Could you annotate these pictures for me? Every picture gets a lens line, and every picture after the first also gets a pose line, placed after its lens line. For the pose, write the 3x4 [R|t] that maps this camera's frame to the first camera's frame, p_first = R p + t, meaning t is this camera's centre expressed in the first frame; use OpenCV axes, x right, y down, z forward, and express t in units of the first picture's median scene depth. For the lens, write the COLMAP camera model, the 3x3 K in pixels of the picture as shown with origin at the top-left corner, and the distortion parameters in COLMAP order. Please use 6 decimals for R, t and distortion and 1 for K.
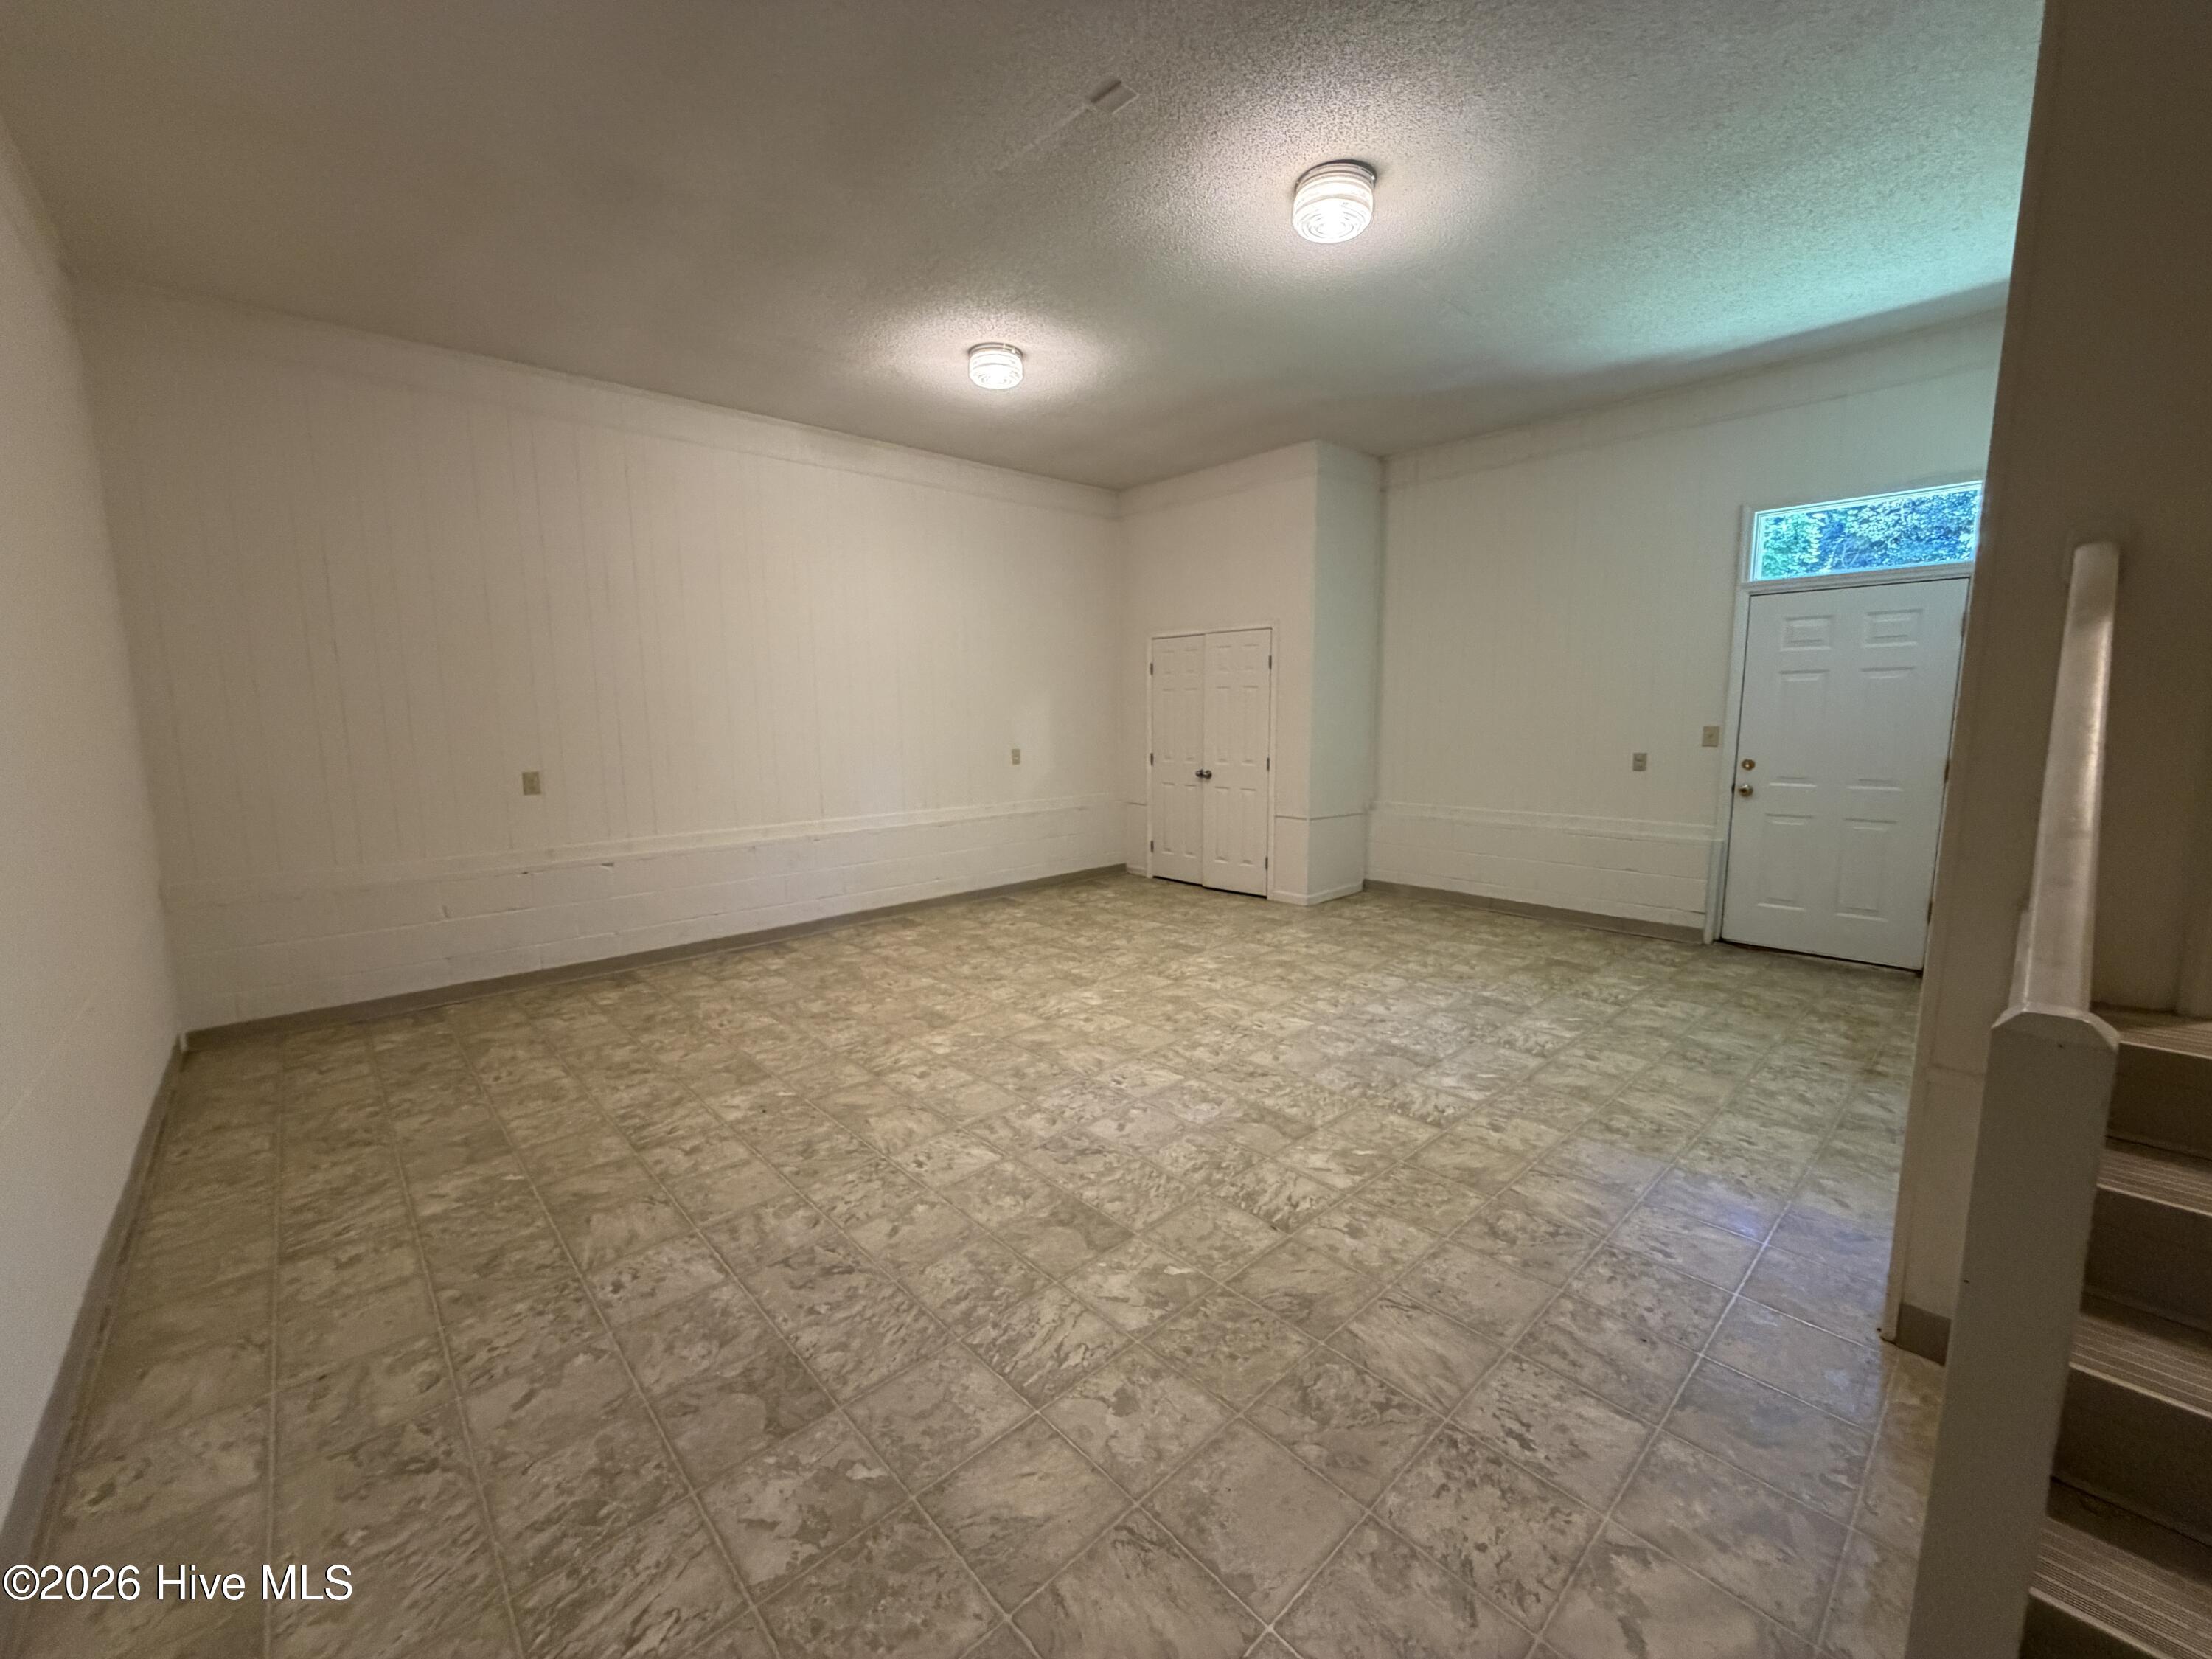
lens RADIAL K [[880.6, 0, 1092.6], [0, 880.6, 821.7], [0, 0, 1]] dist [-0.000286, -0.000266]
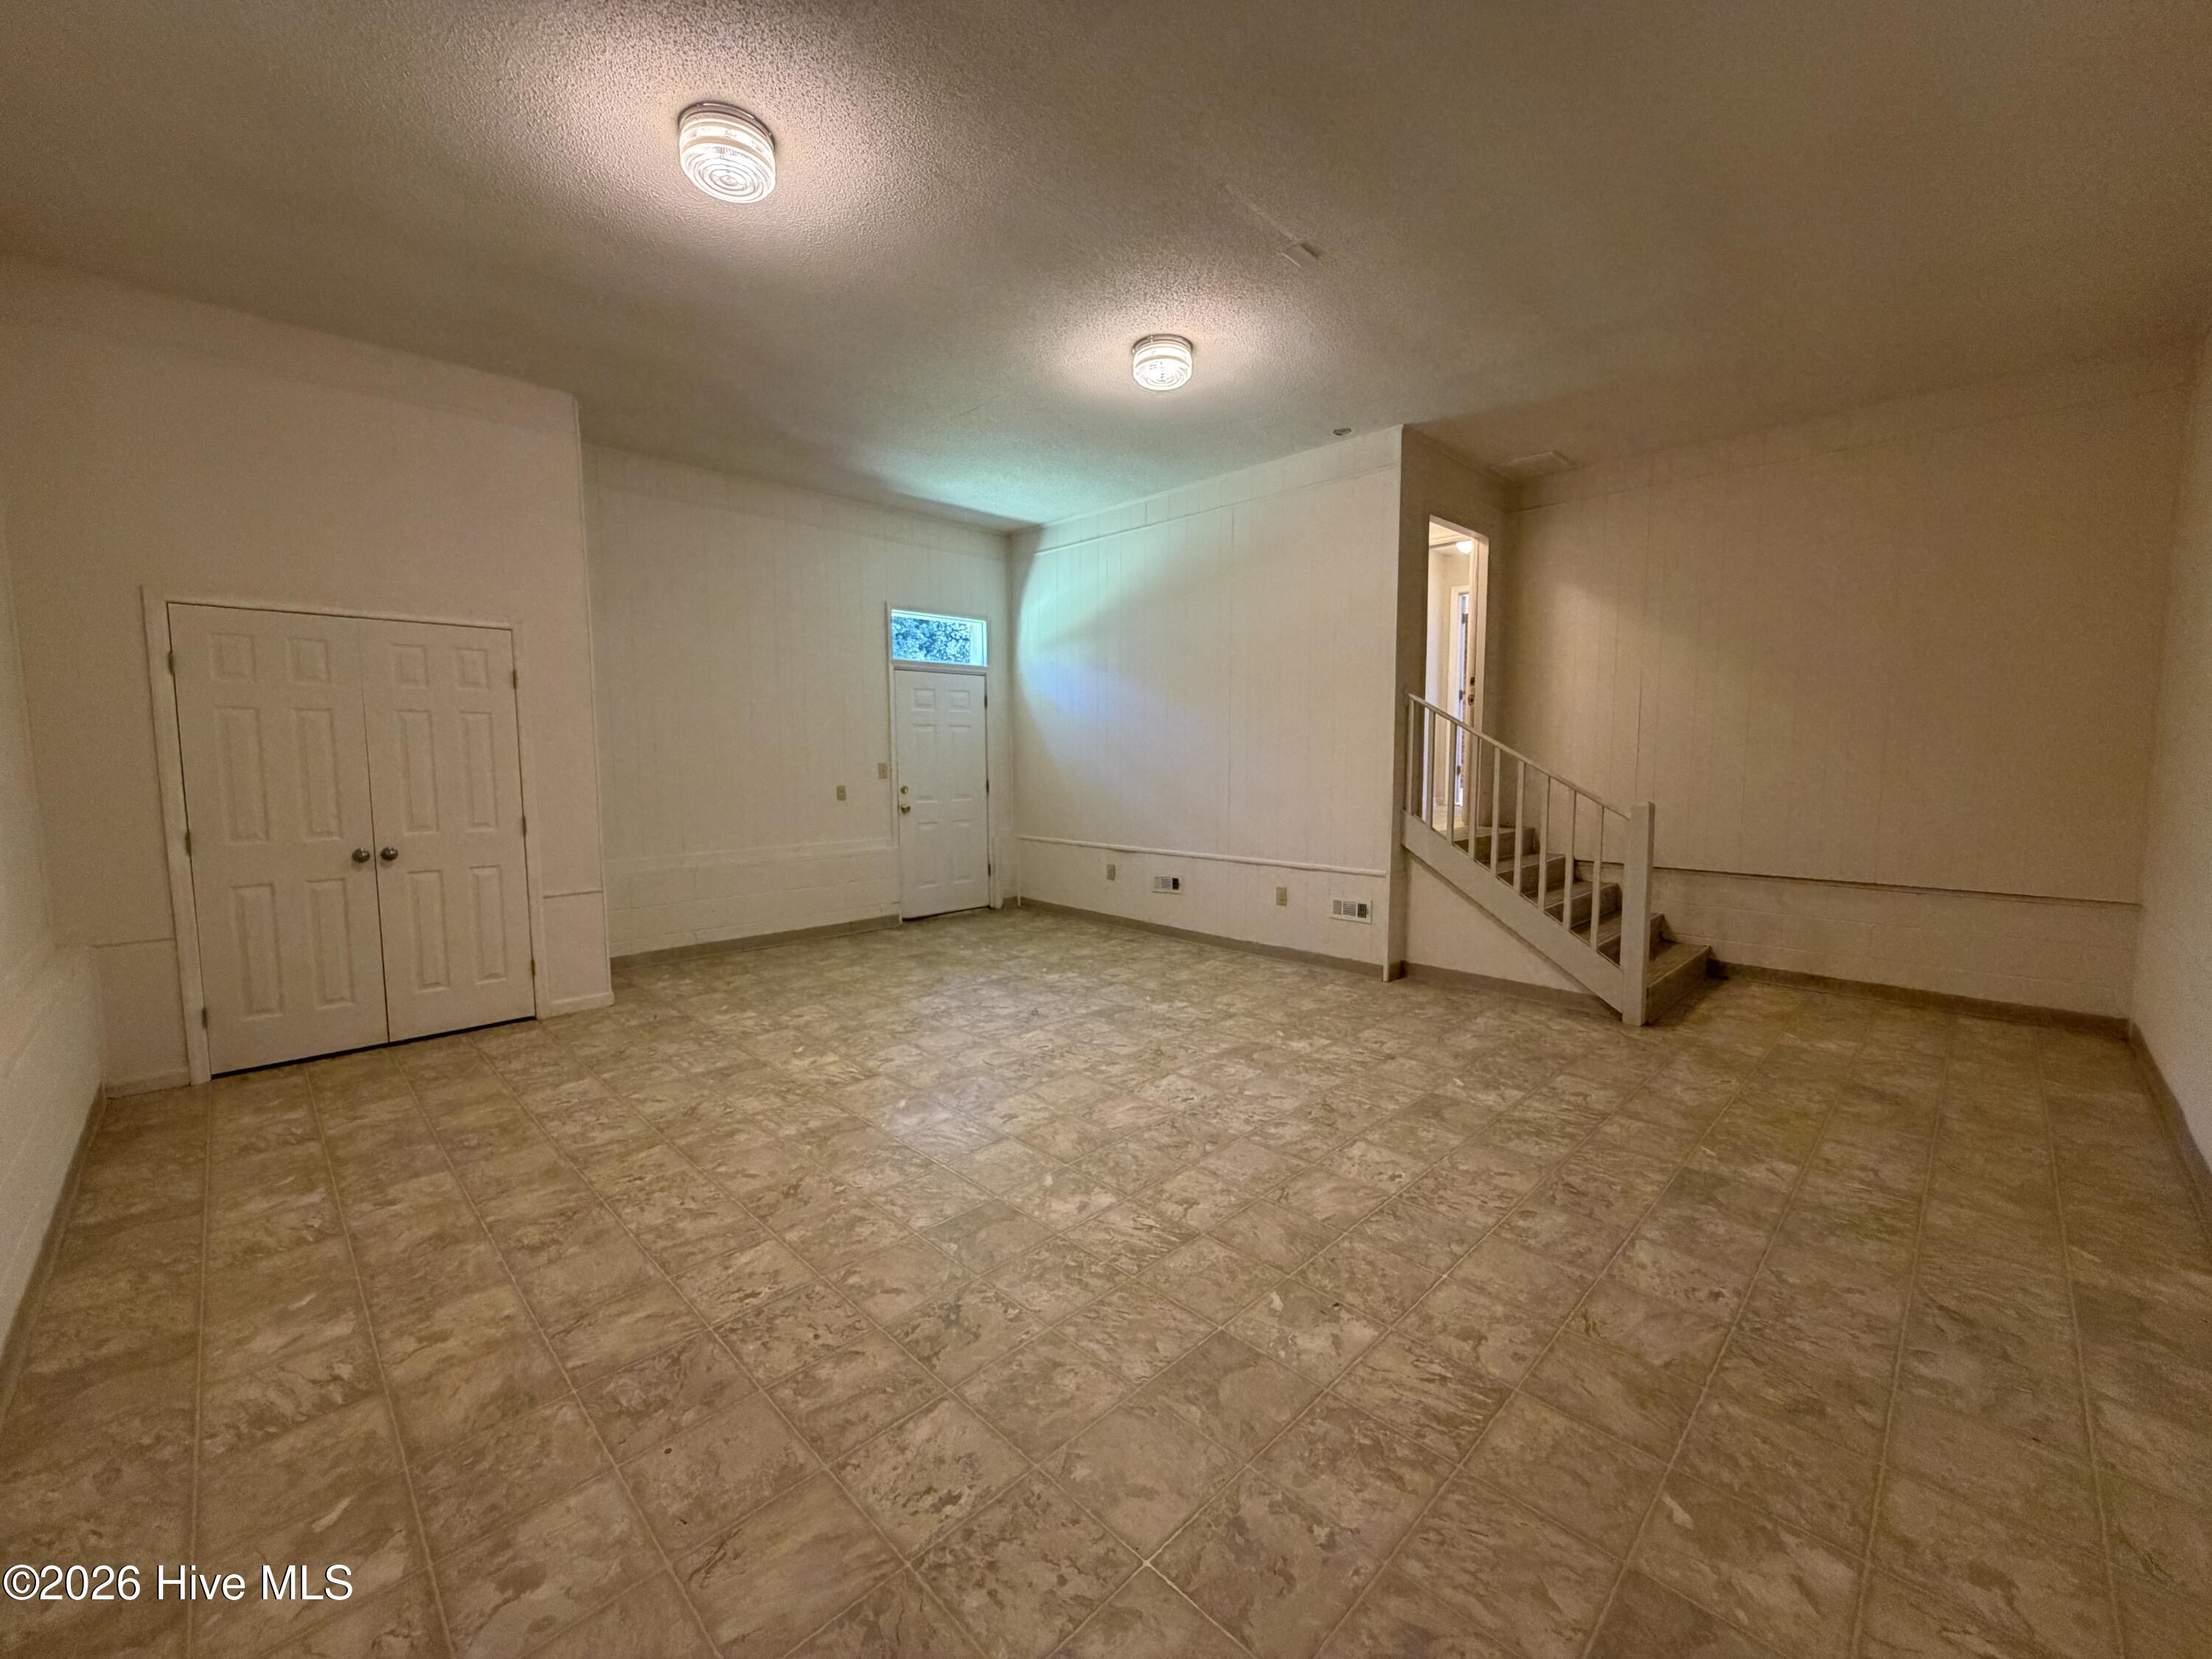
lens RADIAL K [[880.6, 0, 1100.0], [0, 880.6, 833.0], [0, 0, 1]] dist [-0.000286, -0.000266]
pose [[-0.043258, -0.083621, 0.995558, -0.865942], [0.130186, 0.987523, 0.088602, -0.105436], [-0.990546, 0.133440, -0.031832, 0.977132]]
